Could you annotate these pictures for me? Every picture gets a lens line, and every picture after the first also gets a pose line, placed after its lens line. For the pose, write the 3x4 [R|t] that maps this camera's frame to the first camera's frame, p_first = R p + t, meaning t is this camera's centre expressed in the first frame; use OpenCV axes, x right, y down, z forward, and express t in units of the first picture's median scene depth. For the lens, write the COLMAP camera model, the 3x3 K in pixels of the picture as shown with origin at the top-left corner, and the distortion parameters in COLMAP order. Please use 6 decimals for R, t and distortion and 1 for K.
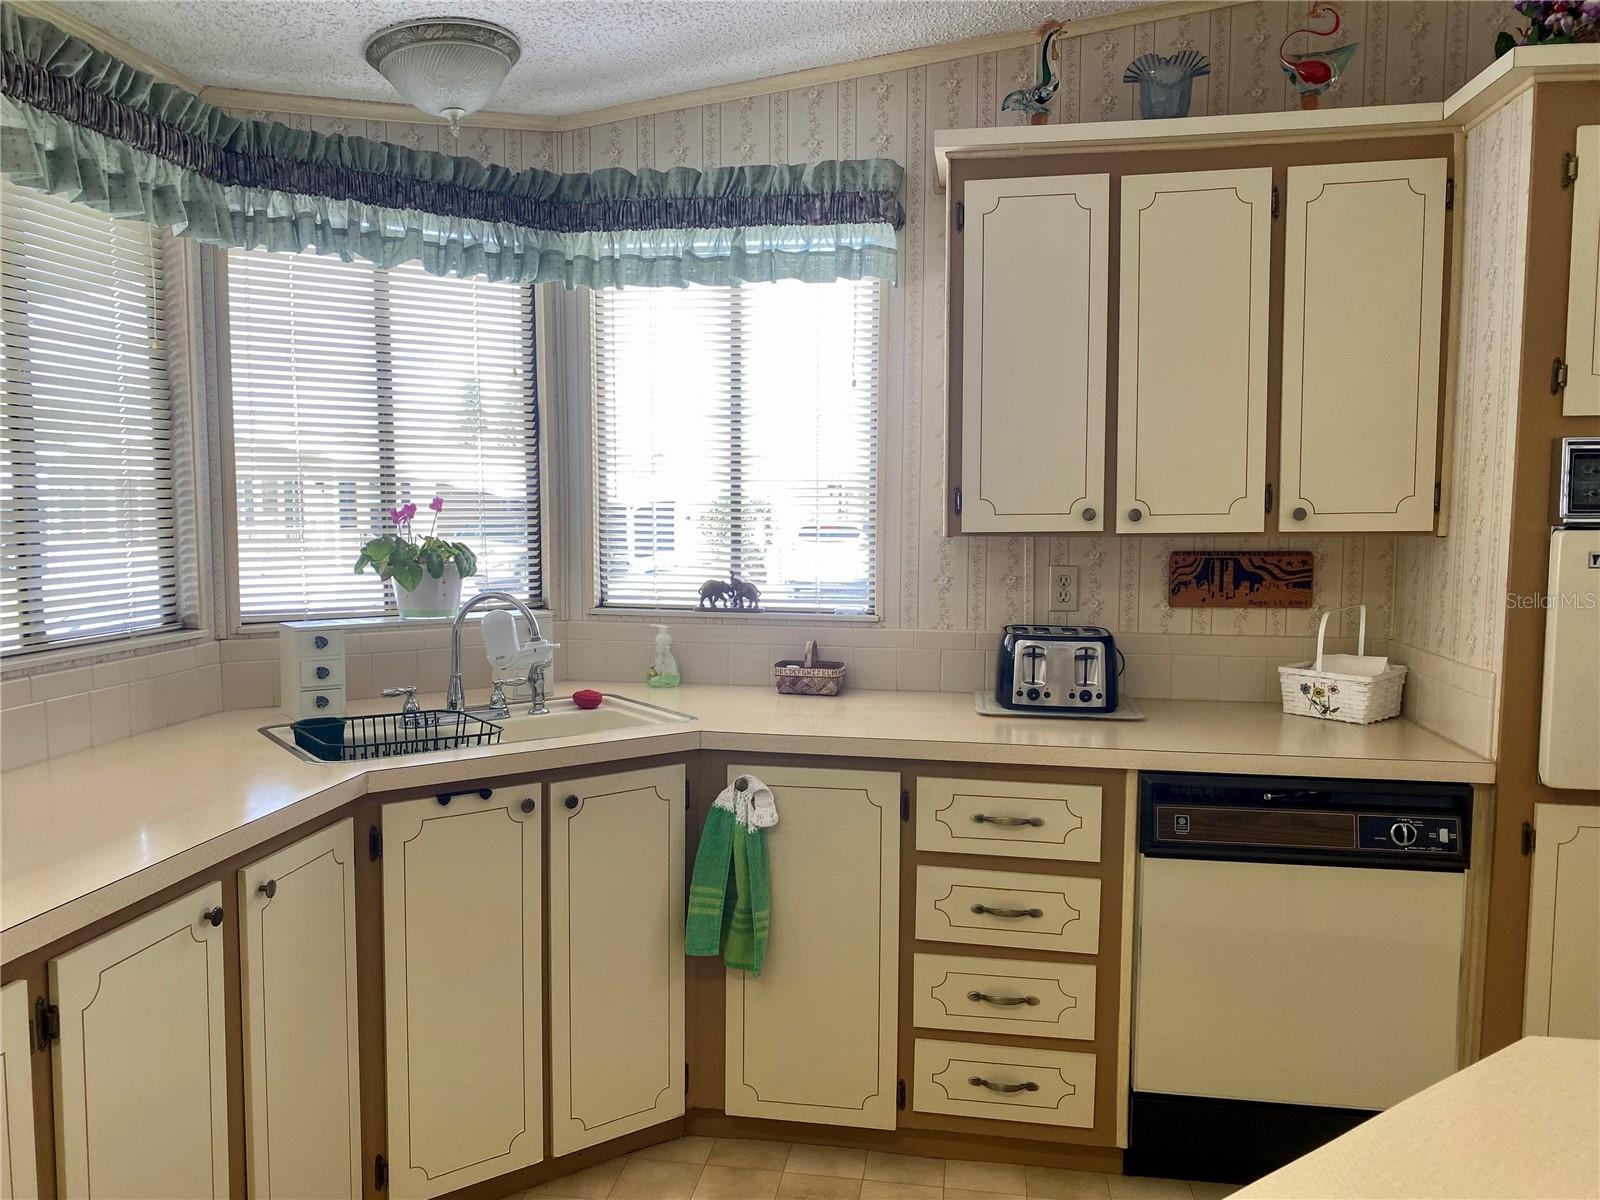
lens RADIAL K [[1216.5, 0, 796.4], [0, 1216.5, 600.0], [0, 0, 1]] dist [0.010247, 0.000340]
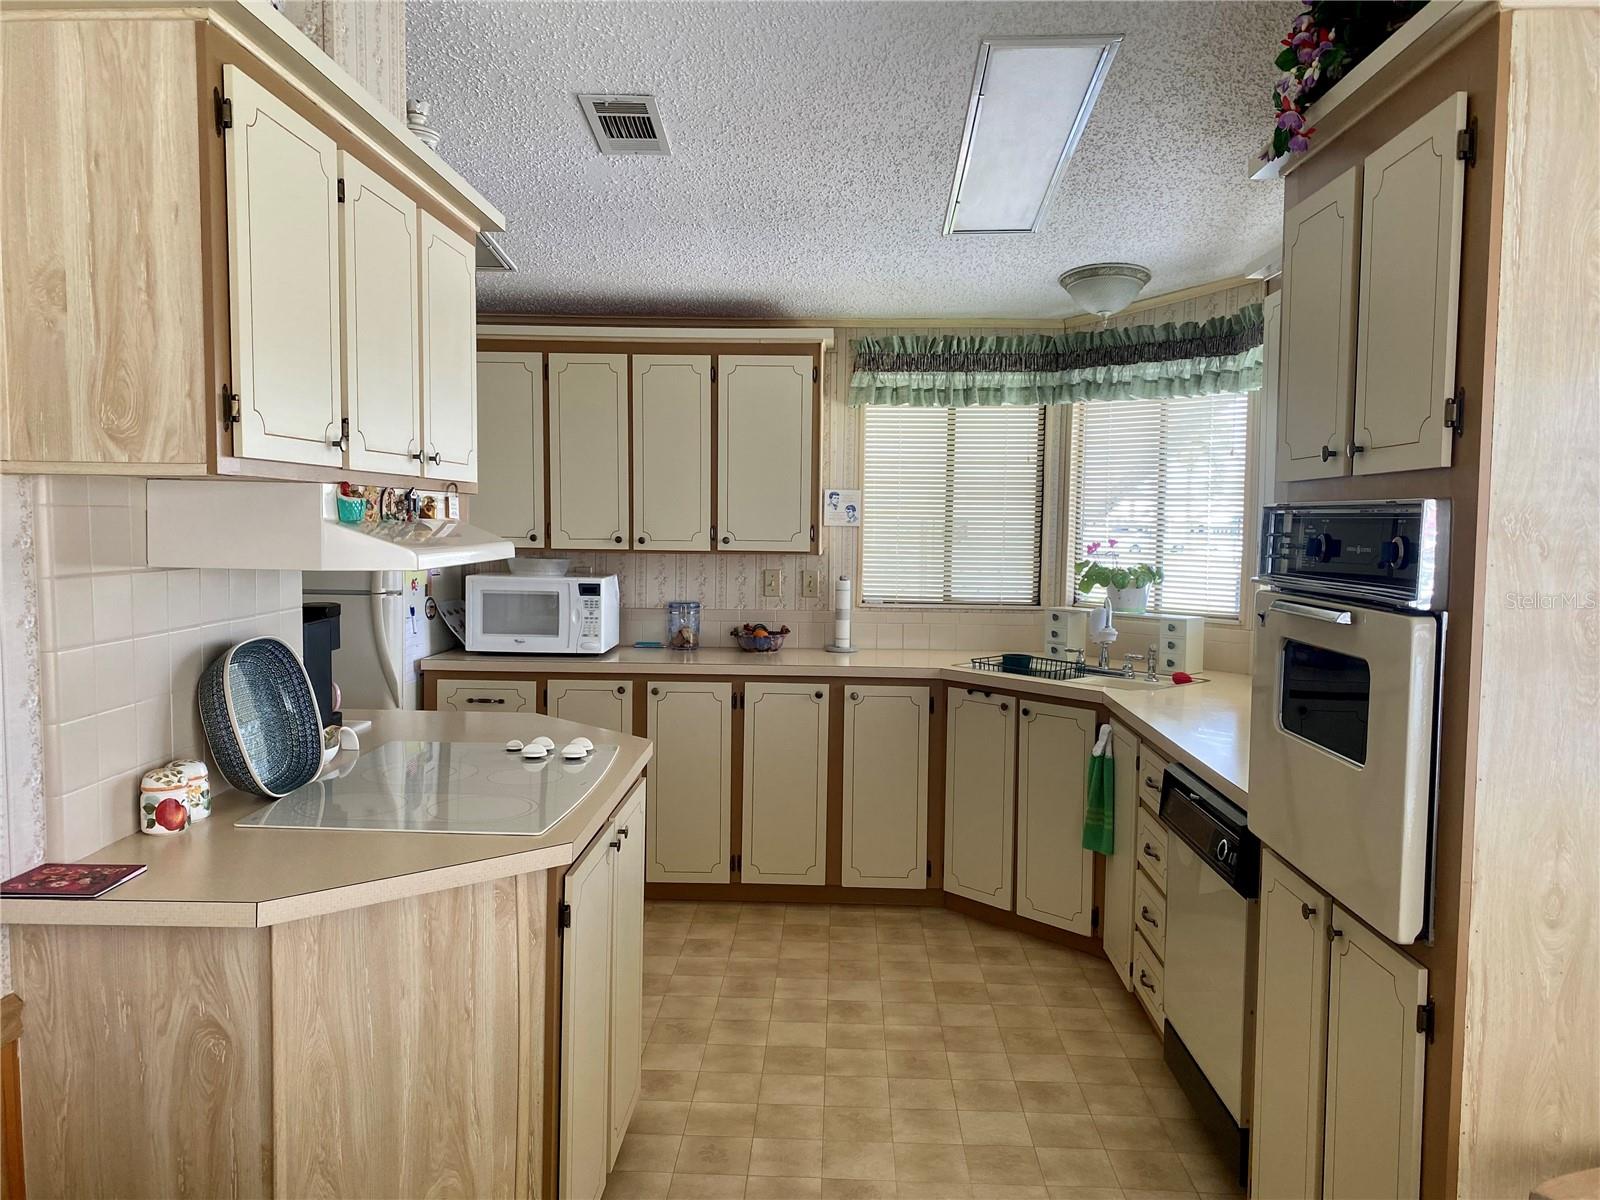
lens RADIAL K [[1218.8, 0, 794.4], [0, 1218.8, 600.1], [0, 0, 1]] dist [0.091546, -0.109628]
pose [[0.120492, 0.068752, -0.990331, 1.422197], [-0.094070, 0.993901, 0.057555, -0.061578], [0.988247, 0.086226, 0.126225, 0.400827]]
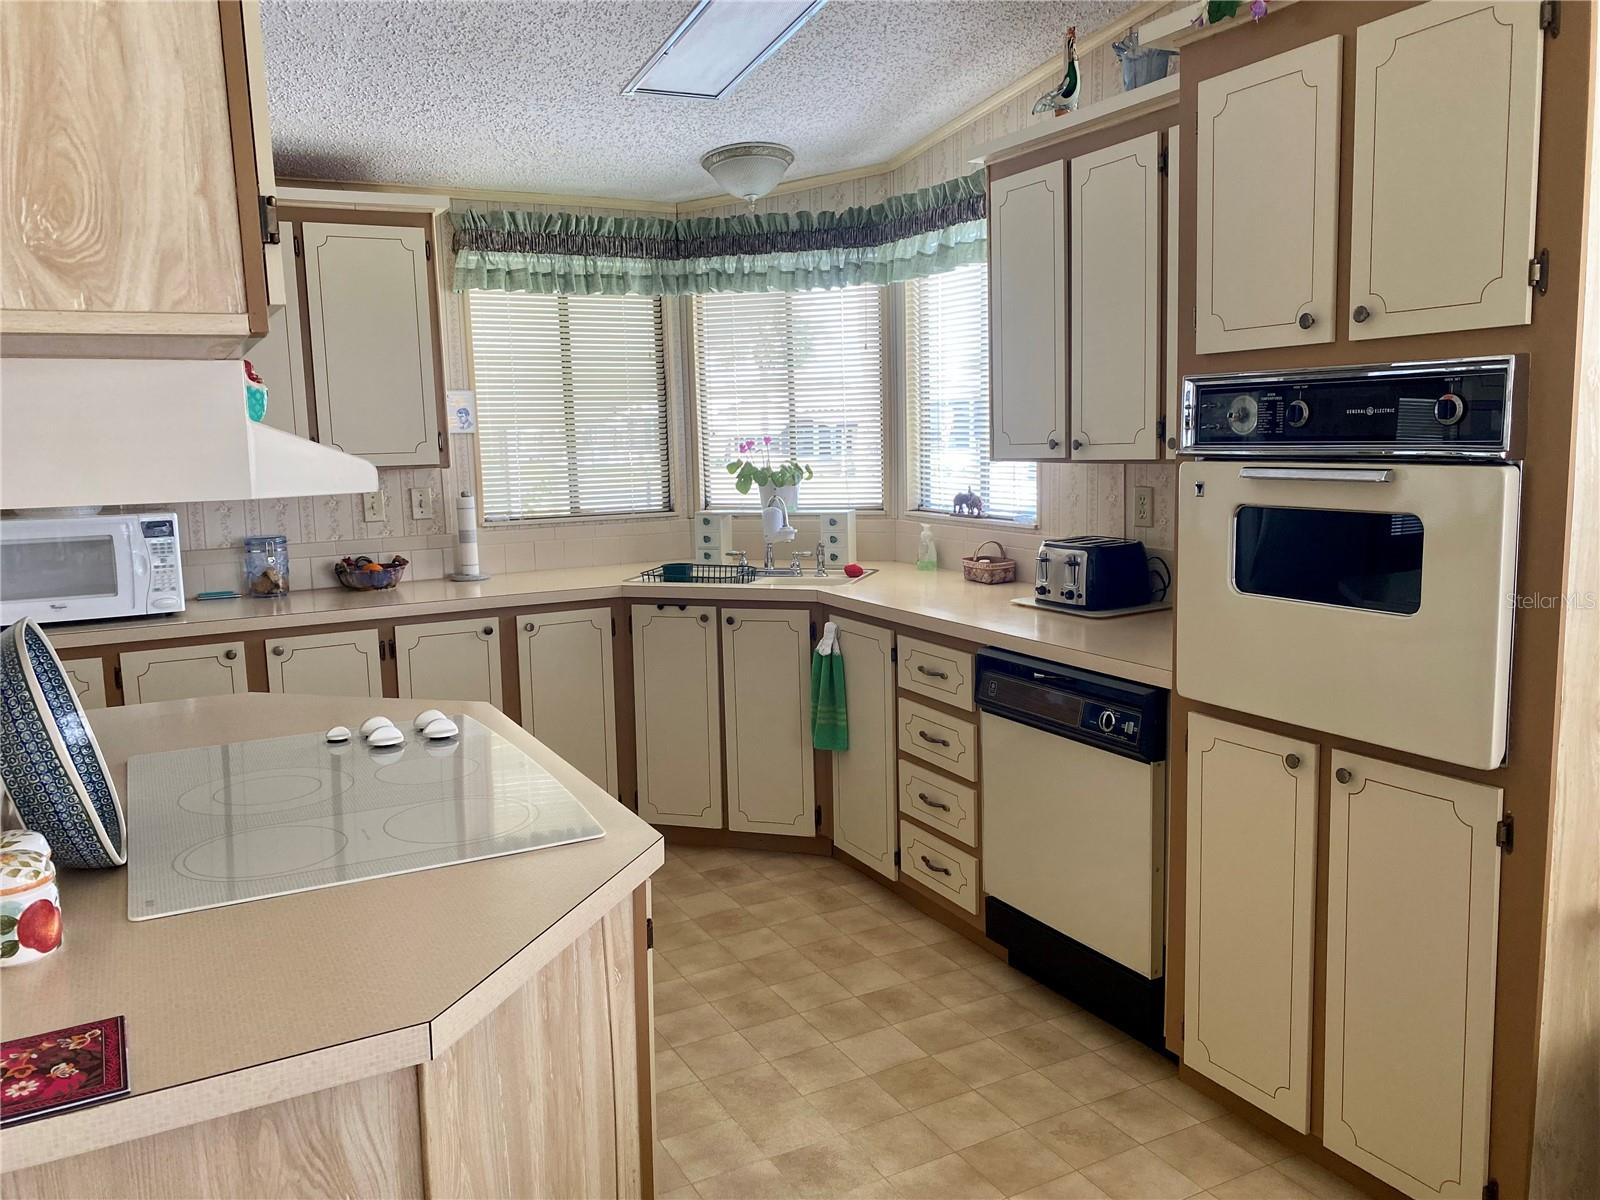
lens RADIAL K [[1224.6, 0, 802.8], [0, 1224.6, 587.4], [0, 0, 1]] dist [0.103023, -0.106999]
pose [[0.607437, 0.086995, -0.789590, 1.125677], [-0.038800, 0.996048, 0.079894, -0.017168], [0.793420, -0.017895, 0.608412, 0.048099]]
